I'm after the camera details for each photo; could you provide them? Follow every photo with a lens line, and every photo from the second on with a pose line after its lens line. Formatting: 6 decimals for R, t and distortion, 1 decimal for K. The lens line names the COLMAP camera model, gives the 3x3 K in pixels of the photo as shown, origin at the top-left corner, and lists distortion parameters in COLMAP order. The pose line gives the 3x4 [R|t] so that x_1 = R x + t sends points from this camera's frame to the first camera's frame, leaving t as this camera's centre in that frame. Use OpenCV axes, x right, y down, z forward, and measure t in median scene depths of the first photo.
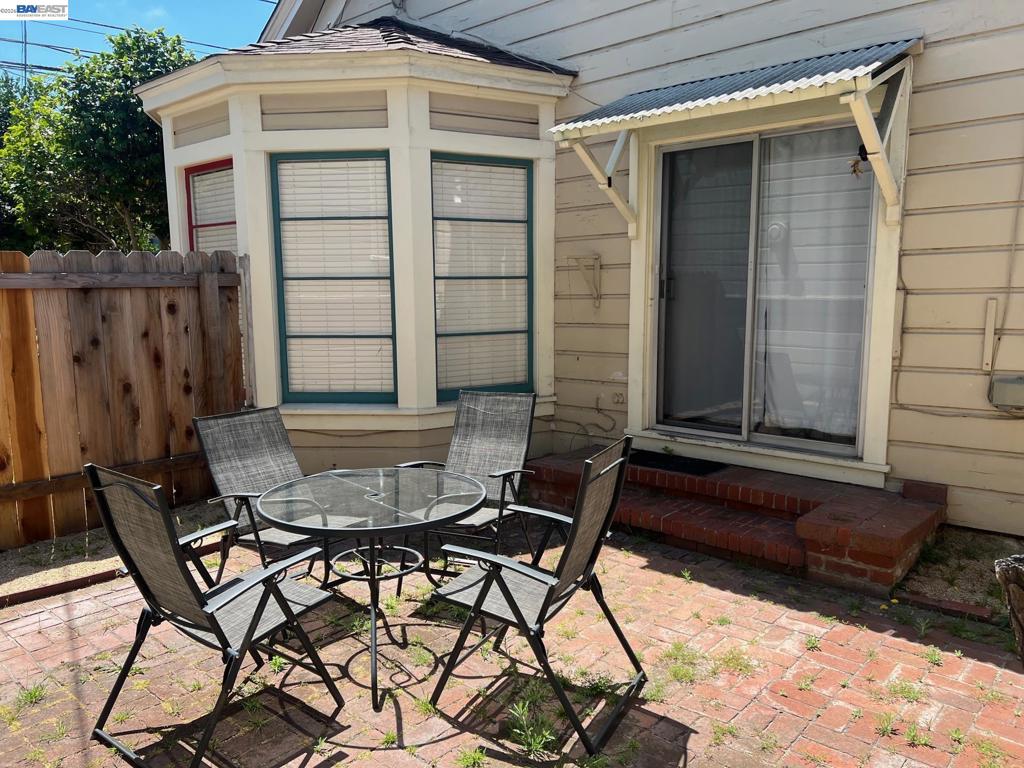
lens RADIAL K [[759.8, 0, 517.9], [0, 759.8, 391.1], [0, 0, 1]] dist [0.066017, -0.075988]
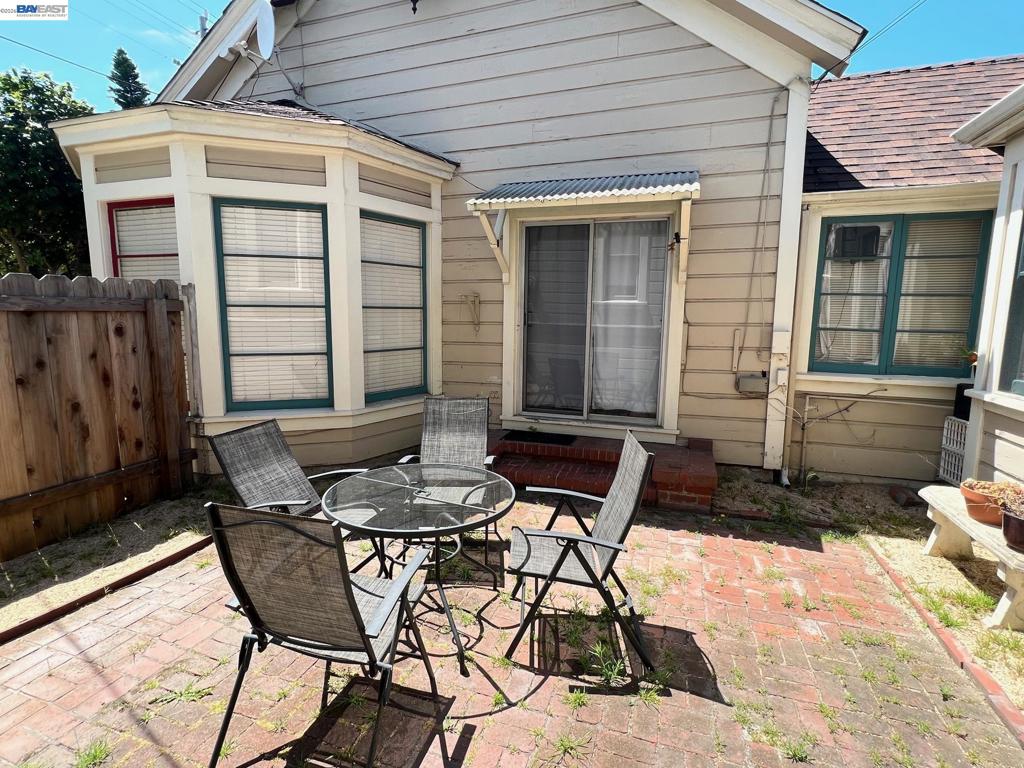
lens RADIAL K [[494.2, 0, 511.1], [0, 494.2, 381.8], [0, 0, 1]] dist [0.004370, -0.002831]
pose [[0.919665, -0.034489, 0.391187, -0.226826], [0.034344, 0.999383, 0.007371, -0.022980], [-0.391200, 0.006655, 0.920282, 0.149902]]
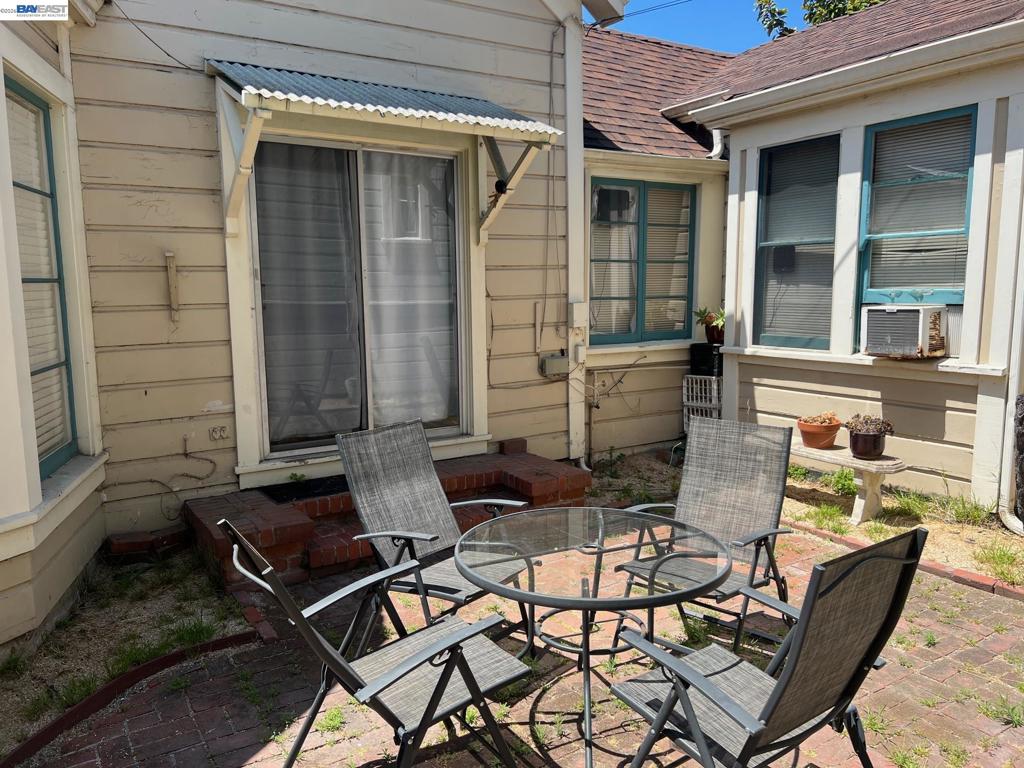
lens RADIAL K [[759.8, 0, 517.4], [0, 759.8, 392.6], [0, 0, 1]] dist [0.066017, -0.075988]
pose [[0.269734, -0.130396, 0.954065, -0.620951], [0.136954, 0.985912, 0.096029, -0.076144], [-0.953146, 0.104761, 0.283792, 0.524893]]
